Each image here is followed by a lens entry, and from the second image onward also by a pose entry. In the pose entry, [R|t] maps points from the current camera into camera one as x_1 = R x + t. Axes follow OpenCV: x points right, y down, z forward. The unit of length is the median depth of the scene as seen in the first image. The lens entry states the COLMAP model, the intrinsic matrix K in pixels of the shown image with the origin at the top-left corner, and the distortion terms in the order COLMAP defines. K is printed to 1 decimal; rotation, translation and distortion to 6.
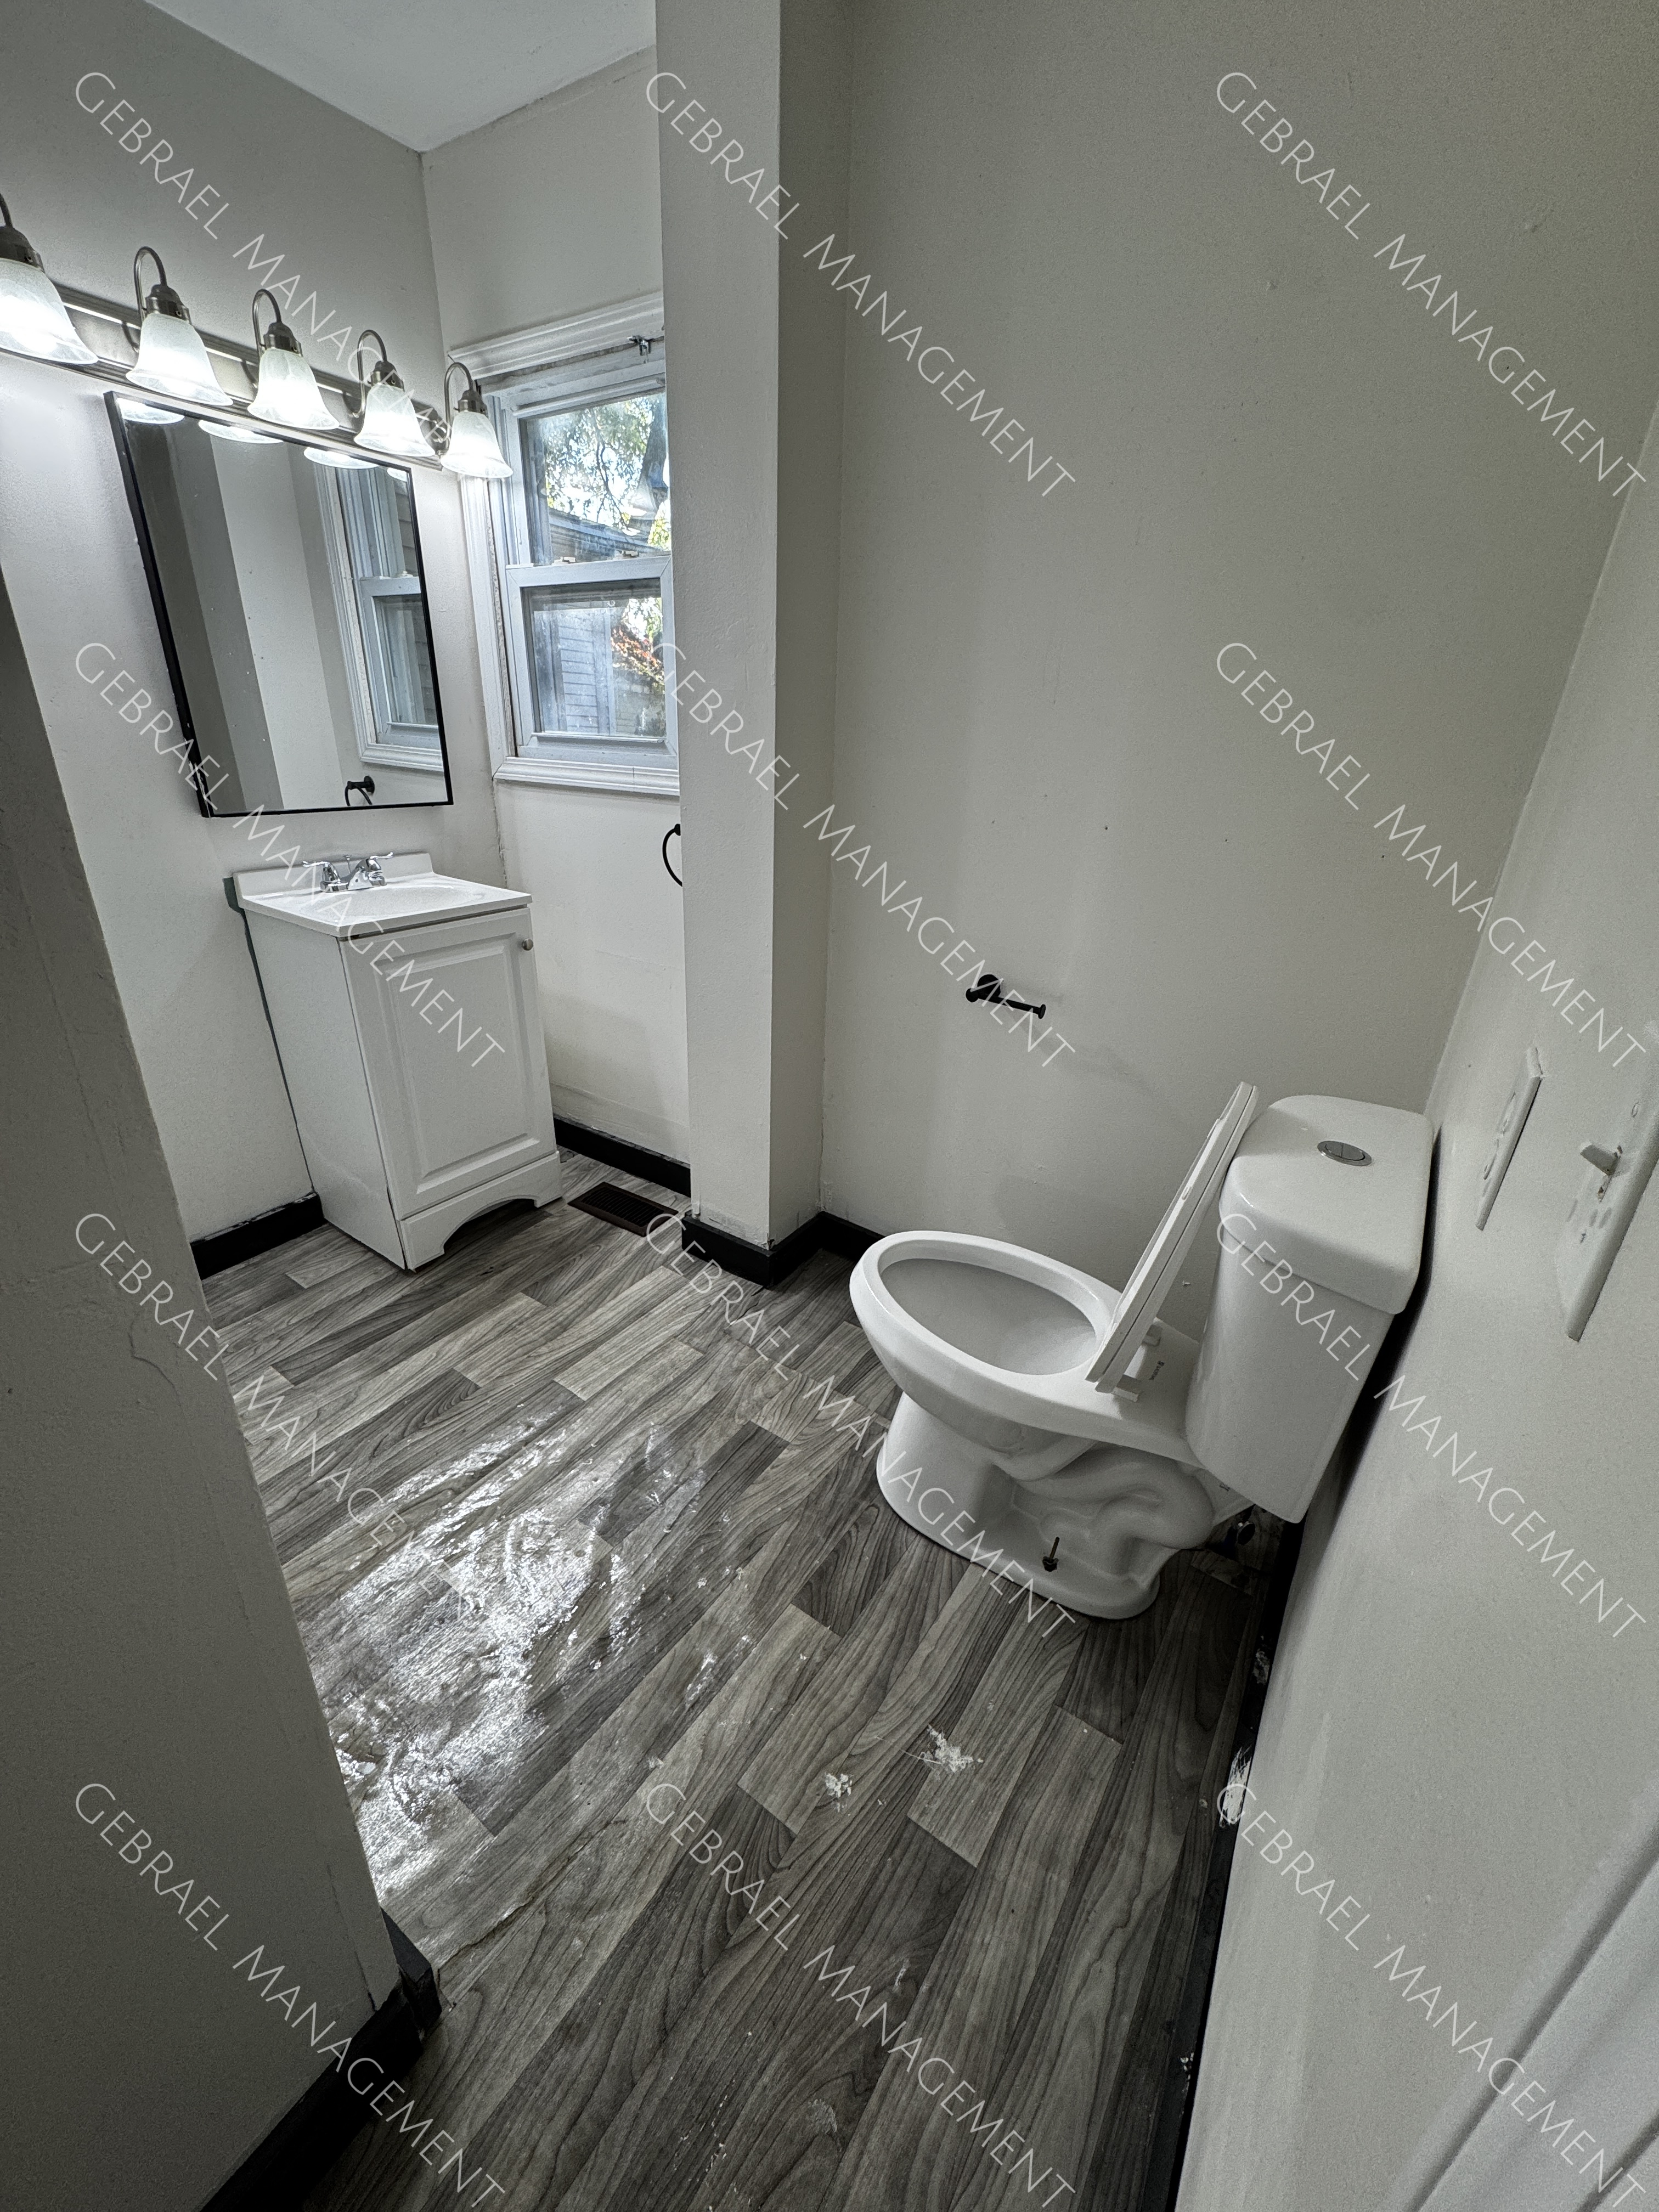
lens RADIAL K [[883.3, 0, 829.5], [0, 883.3, 1106.0], [0, 0, 1]] dist [-0.002640, 0.000421]
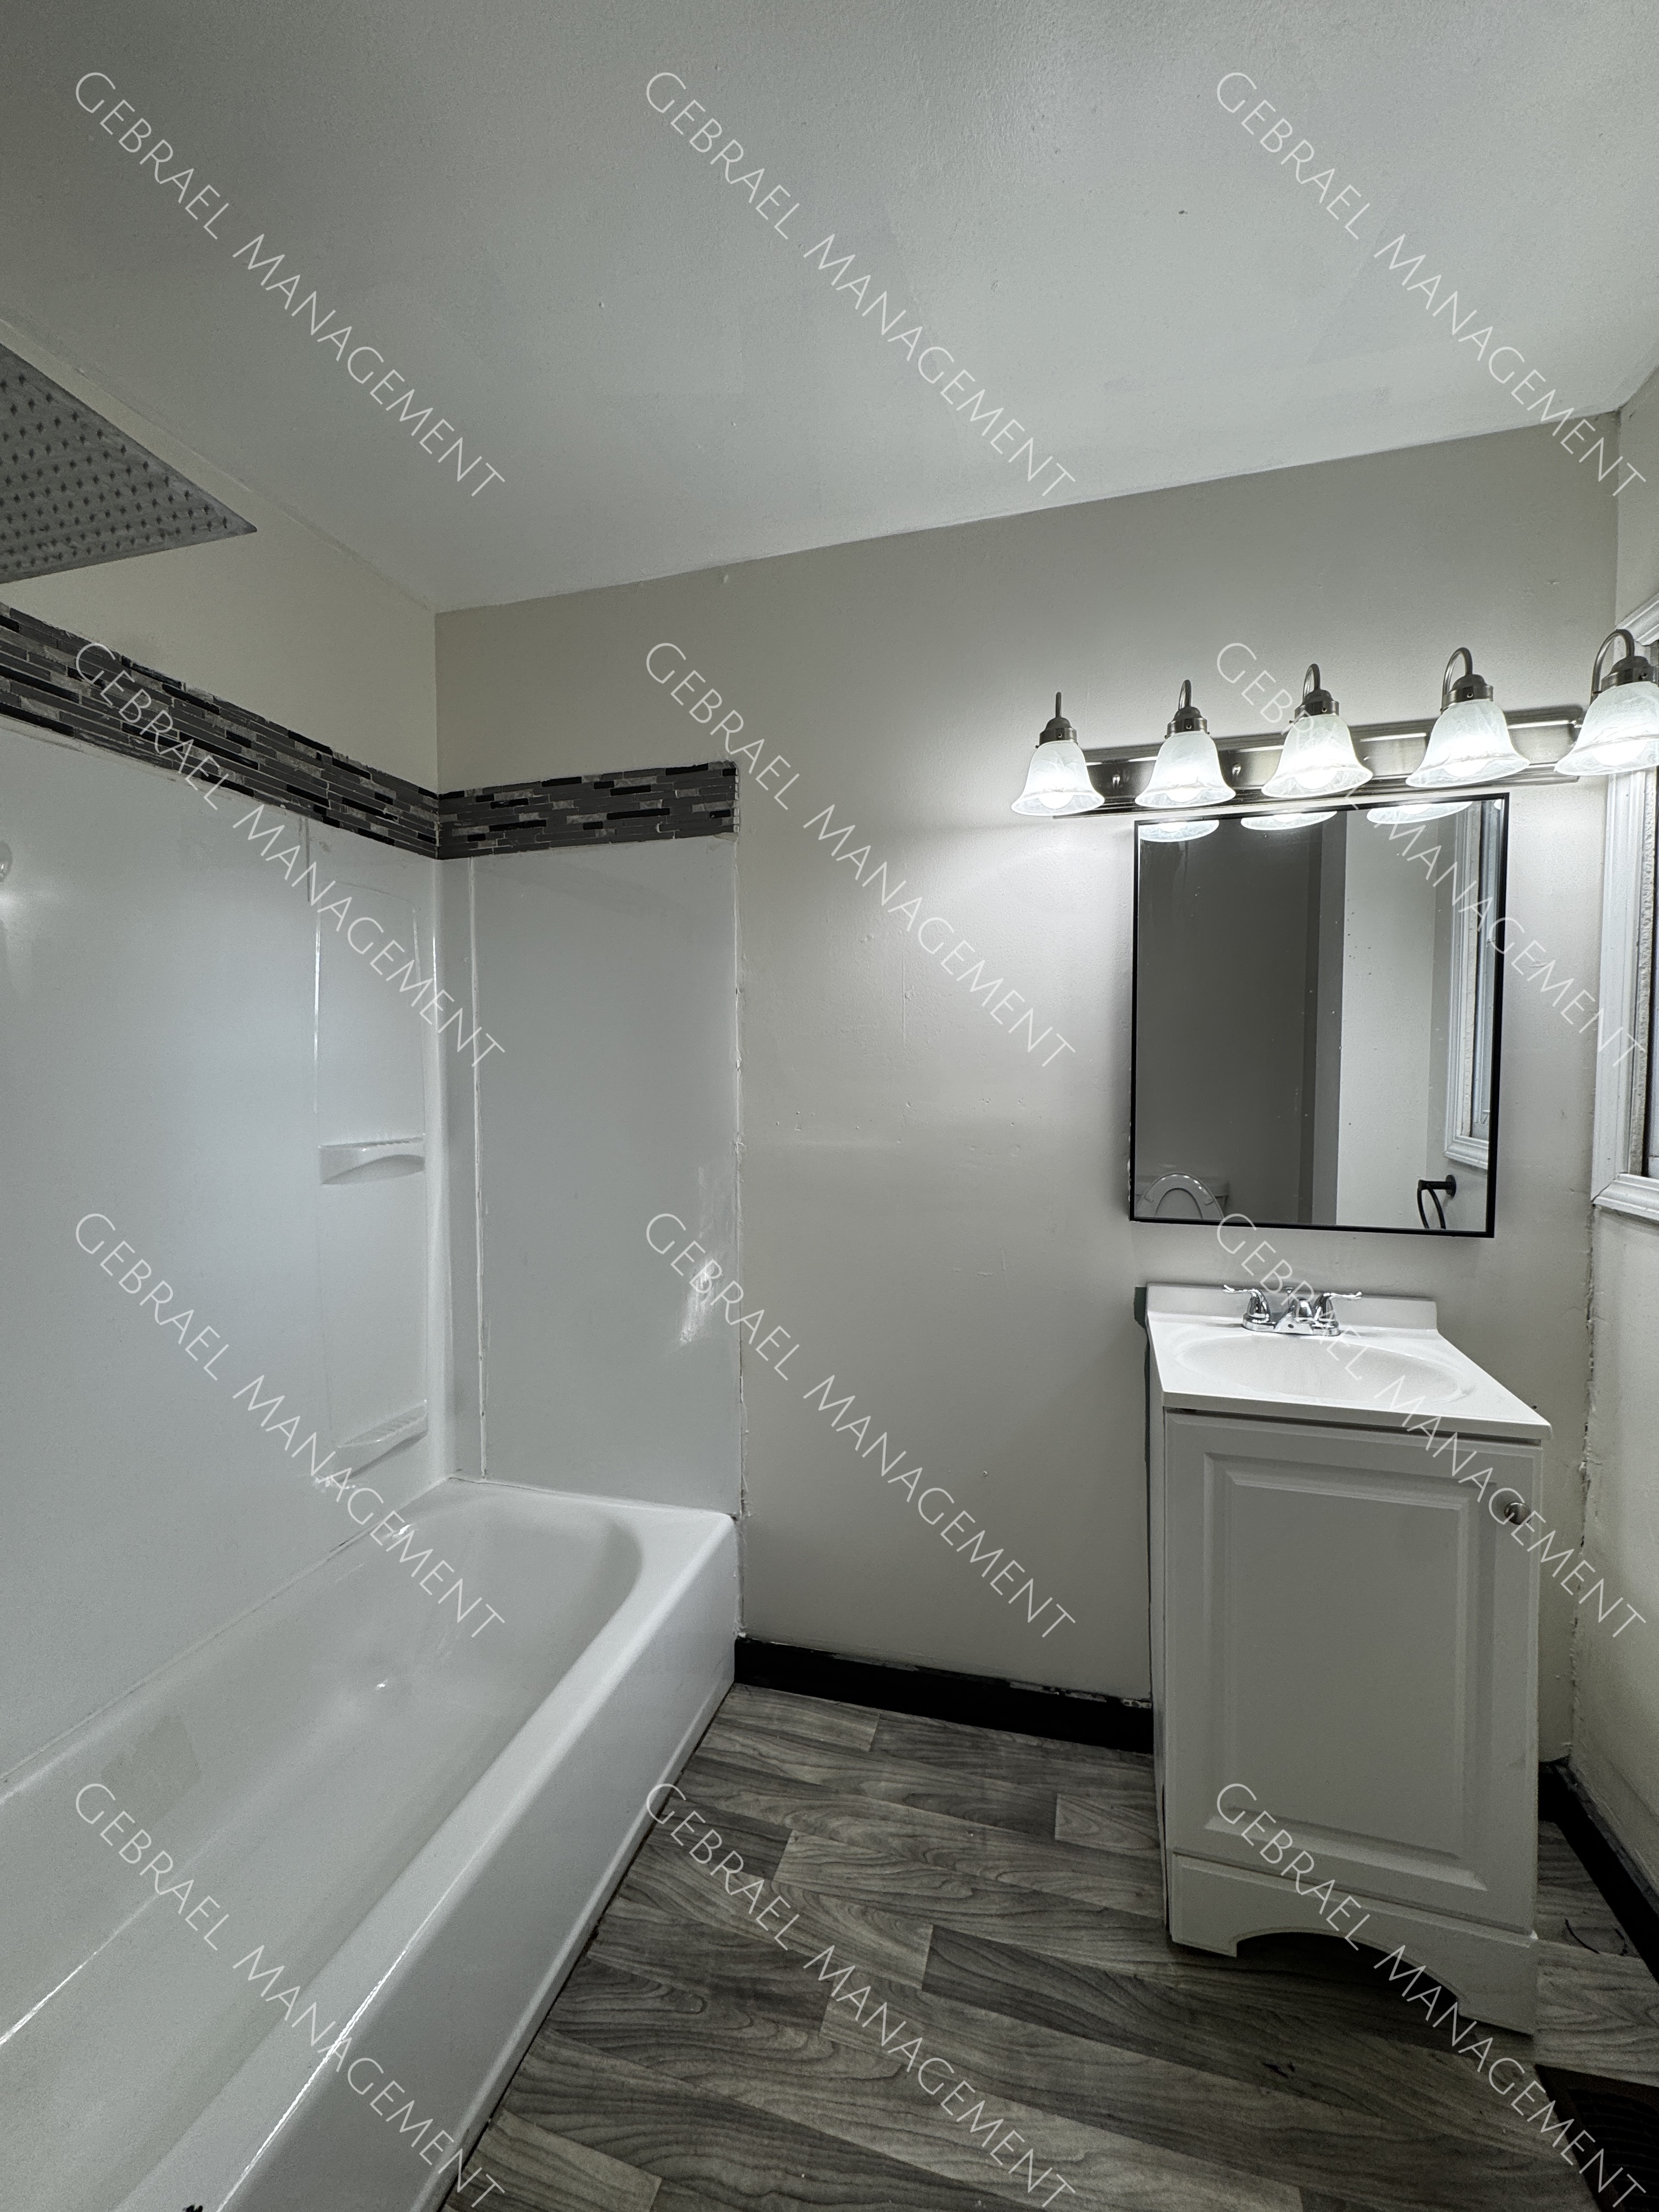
lens RADIAL K [[883.3, 0, 829.5], [0, 883.3, 1106.0], [0, 0, 1]] dist [-0.002640, 0.000421]
pose [[0.313418, 0.010714, -0.949555, 0.030502], [-0.367238, 0.923505, -0.110793, -0.198990], [0.875732, 0.383437, 0.293378, 0.387766]]
